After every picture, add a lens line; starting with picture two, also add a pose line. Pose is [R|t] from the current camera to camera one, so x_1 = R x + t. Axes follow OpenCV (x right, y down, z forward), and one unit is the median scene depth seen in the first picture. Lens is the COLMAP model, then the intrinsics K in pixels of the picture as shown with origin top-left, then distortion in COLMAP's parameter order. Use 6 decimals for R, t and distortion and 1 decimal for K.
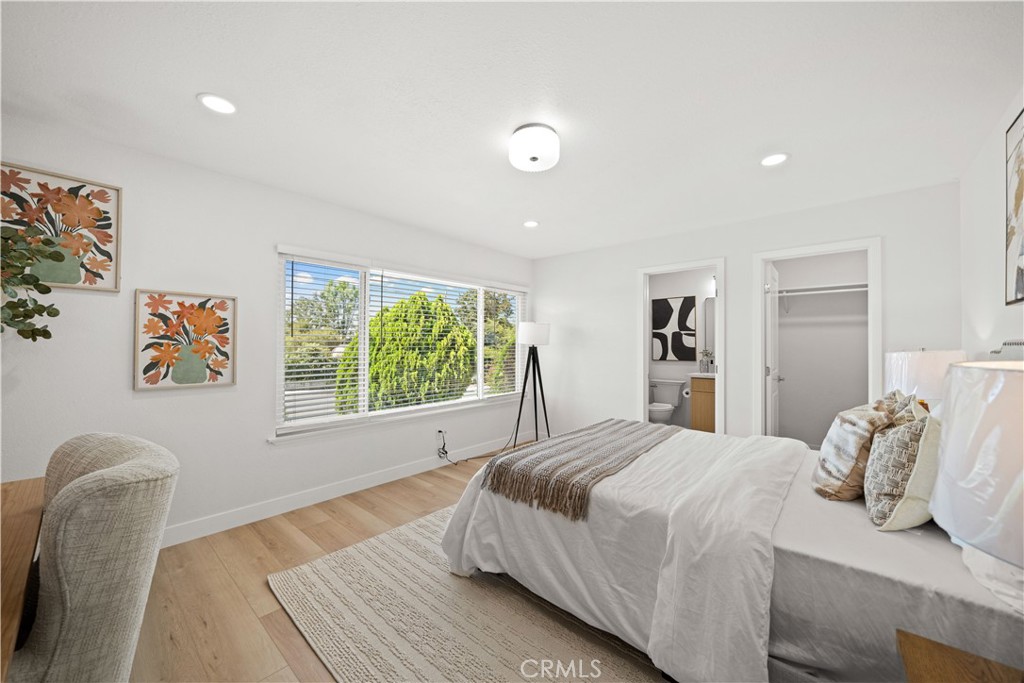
lens RADIAL K [[380.0, 0, 507.0], [0, 380.0, 340.0], [0, 0, 1]] dist [-0.005475, 0.000481]
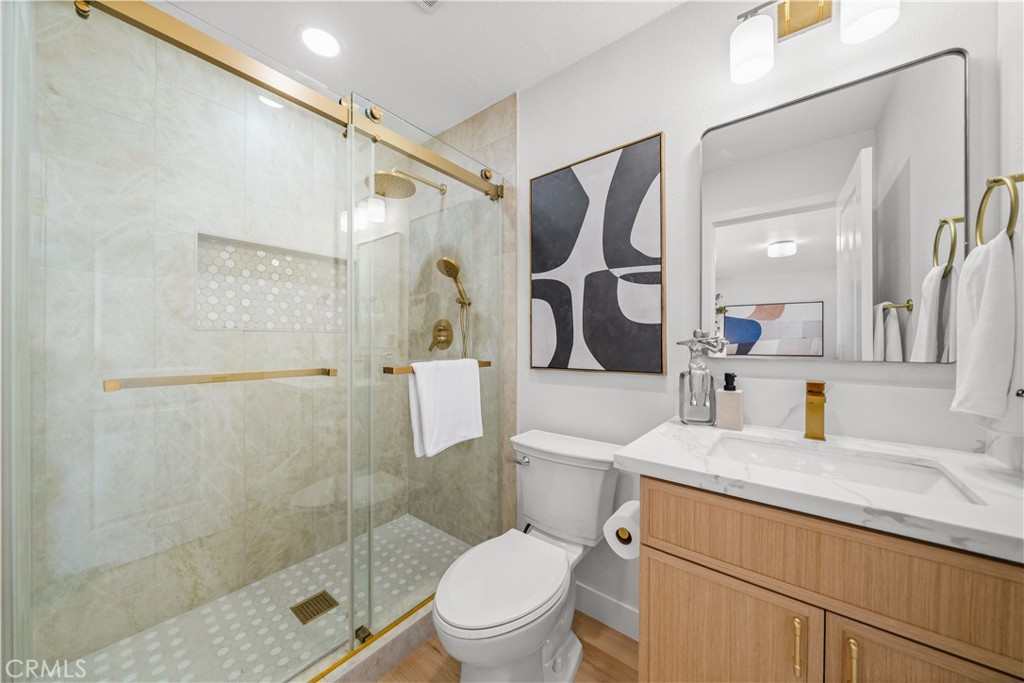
lens RADIAL K [[352.7, 0, 513.4], [0, 352.7, 342.0], [0, 0, 1]] dist [-0.005527, 0.000512]
pose [[0.997295, -0.001152, 0.073489, 0.362279], [0.000140, 0.999905, 0.013783, 0.027979], [-0.073497, -0.013736, 0.997201, 0.736024]]
